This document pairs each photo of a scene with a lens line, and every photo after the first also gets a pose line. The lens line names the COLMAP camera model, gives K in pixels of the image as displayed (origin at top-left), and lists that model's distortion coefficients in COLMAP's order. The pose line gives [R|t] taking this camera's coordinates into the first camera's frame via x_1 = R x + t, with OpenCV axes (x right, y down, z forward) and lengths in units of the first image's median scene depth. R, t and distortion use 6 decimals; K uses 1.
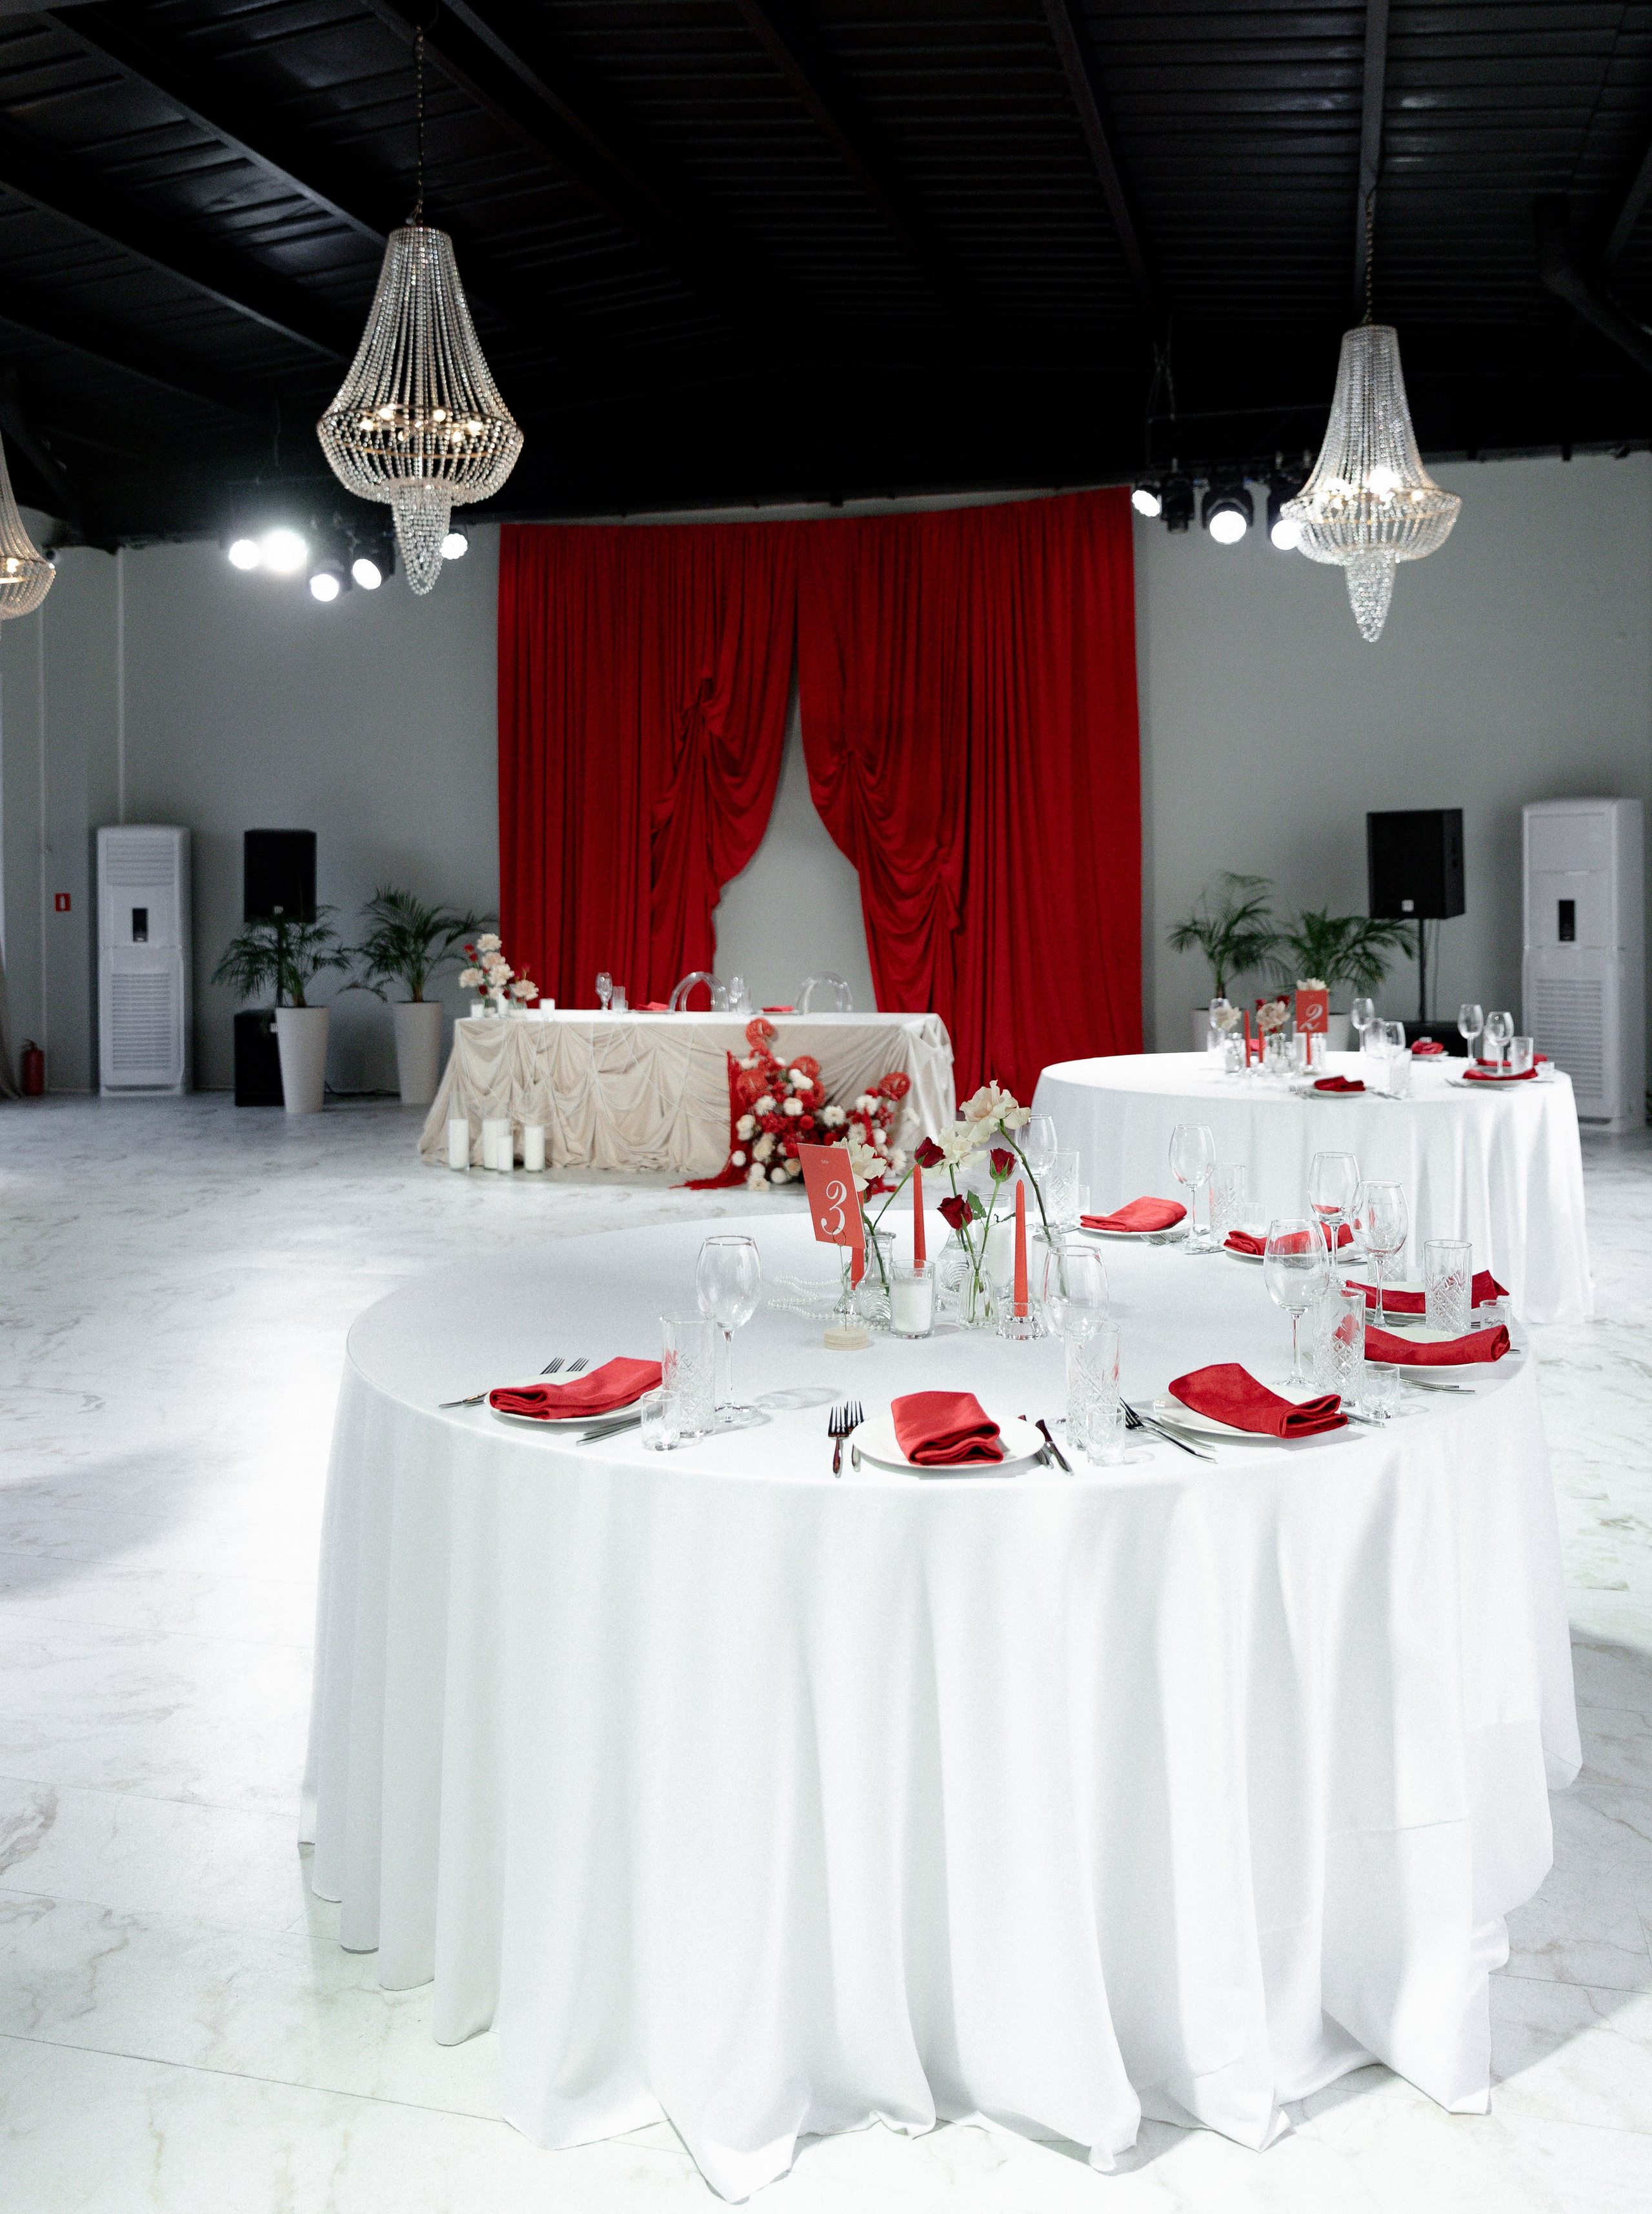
lens RADIAL K [[1897.6, 0, 879.5], [0, 1897.6, 906.7], [0, 0, 1]] dist [-0.024603, 0.020590]
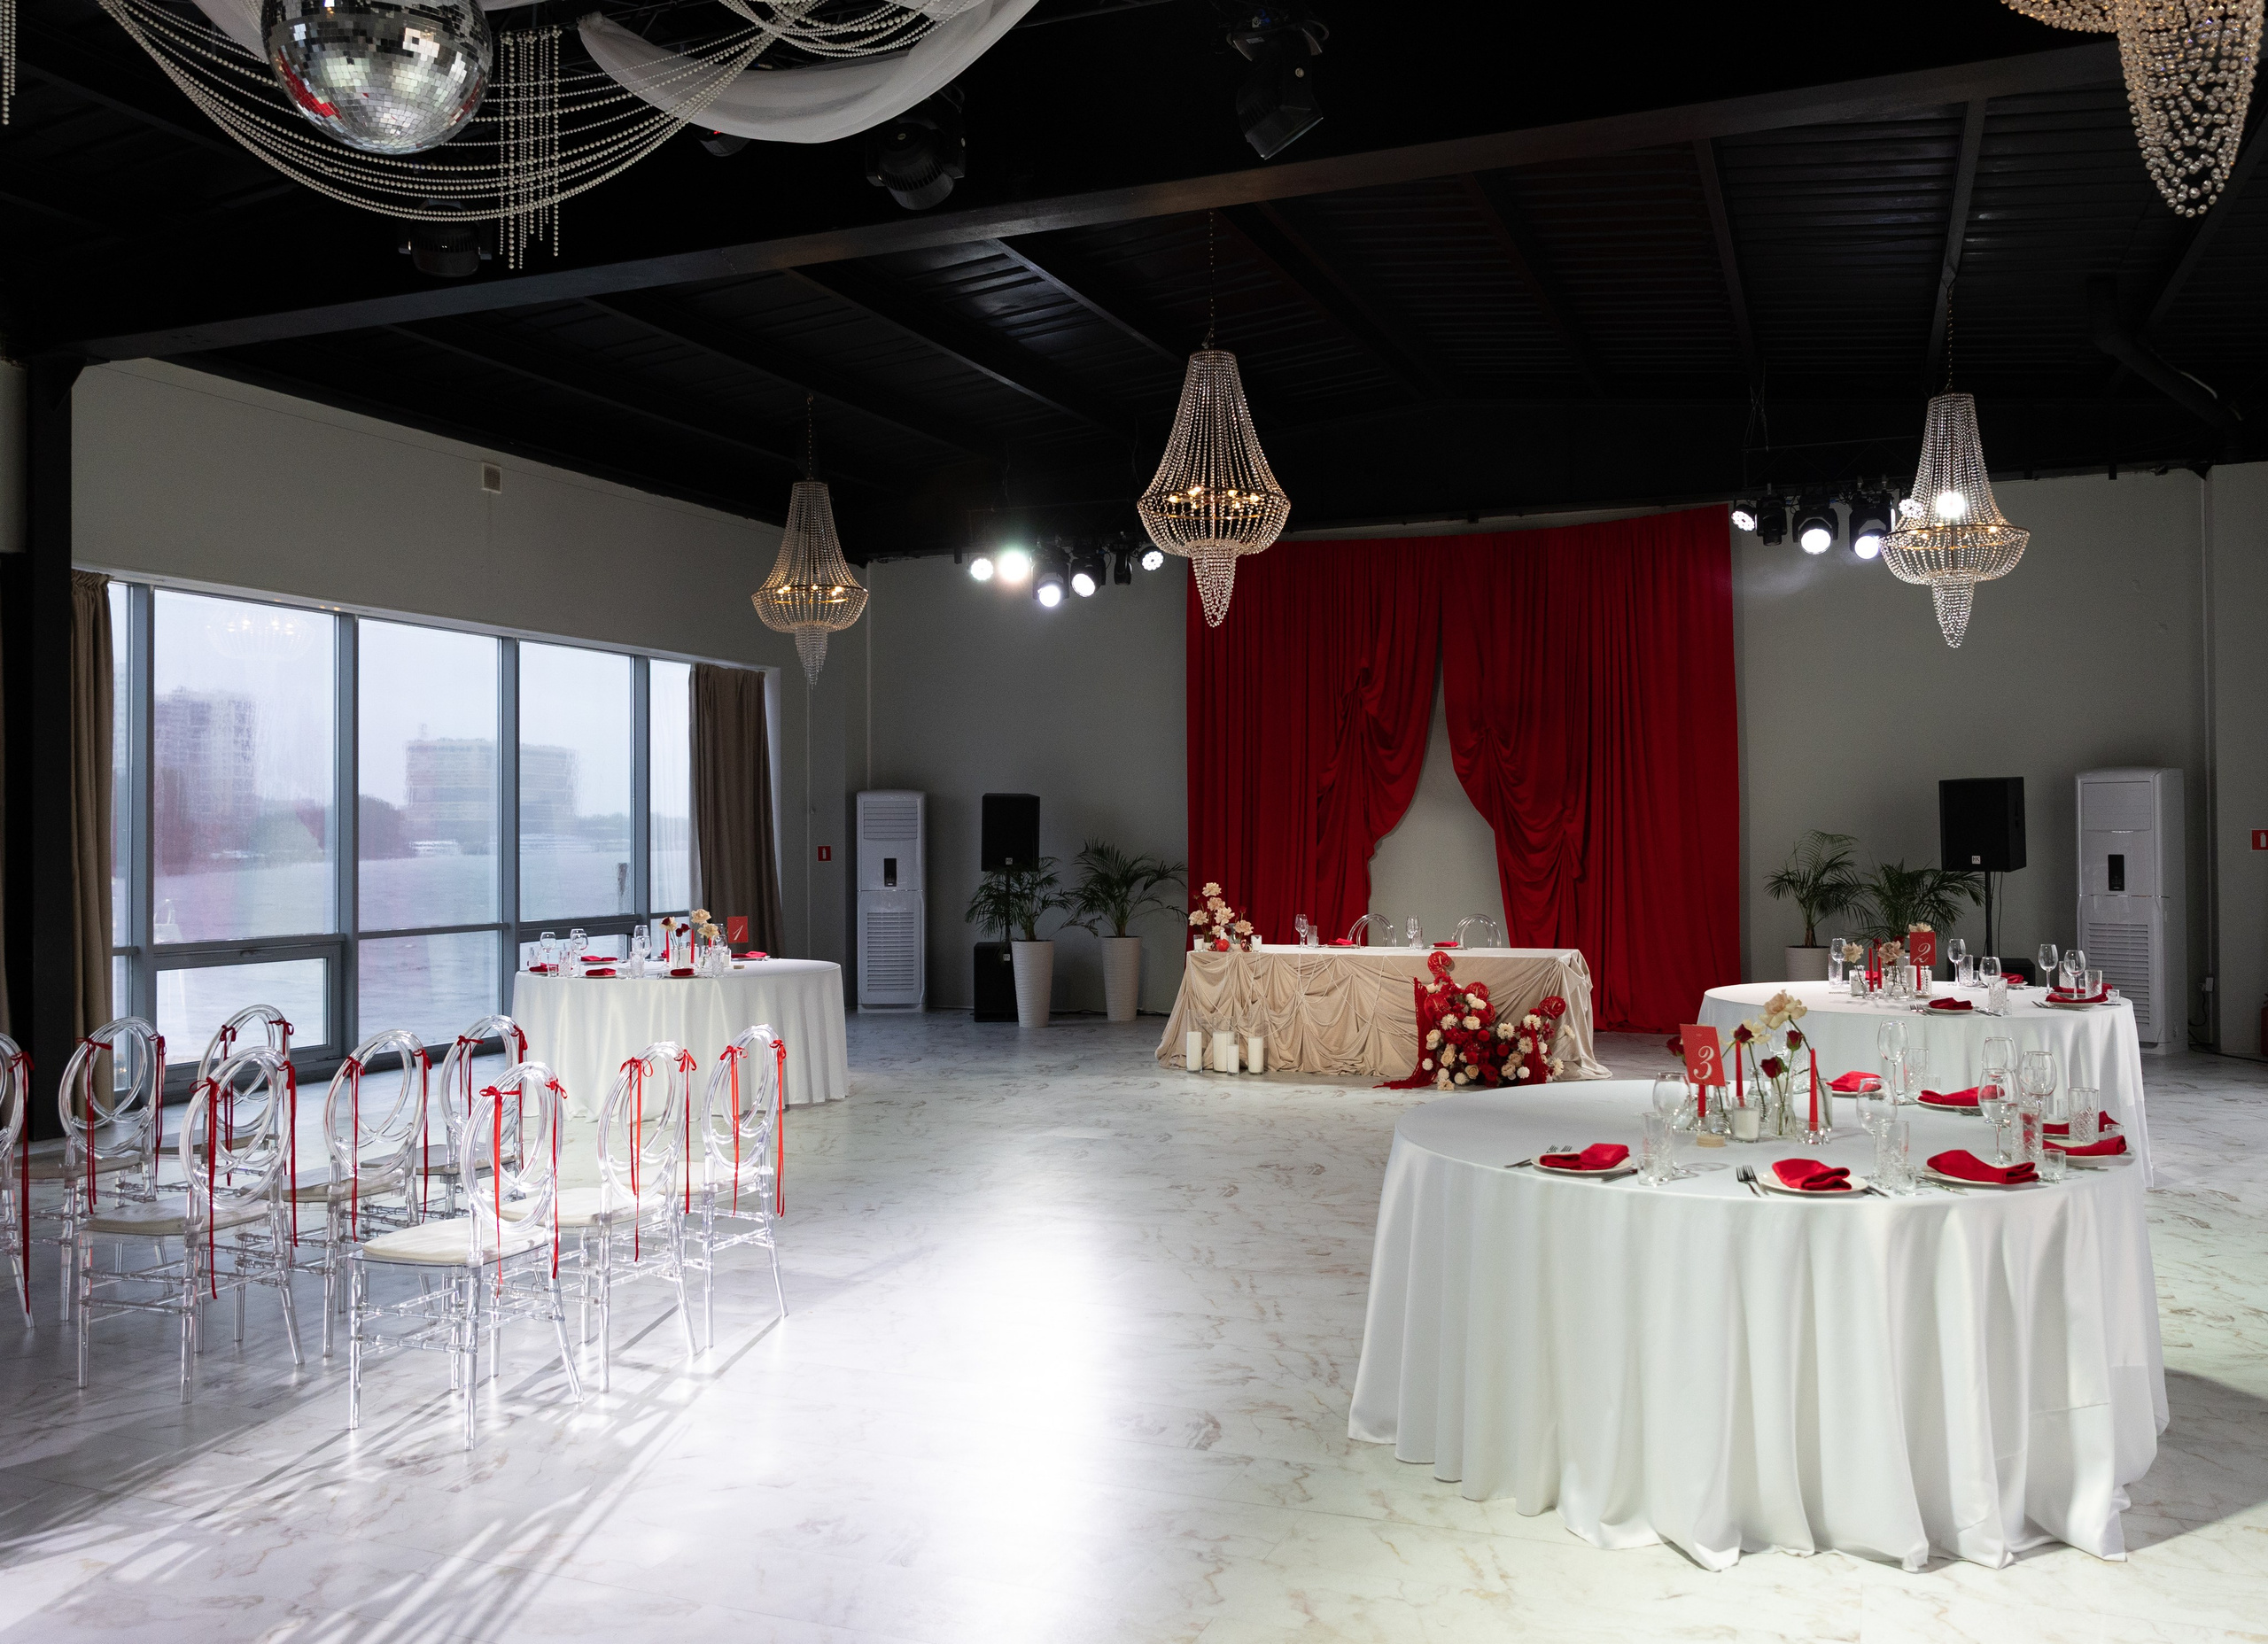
lens RADIAL K [[1796.0, 0, 1220.4], [0, 1796.0, 817.4], [0, 0, 1]] dist [-0.030860, 0.029647]
pose [[0.994307, -0.001146, -0.106542, -0.074712], [-0.000625, 0.999862, -0.016596, -0.008631], [0.106547, 0.016568, 0.994170, -0.167457]]
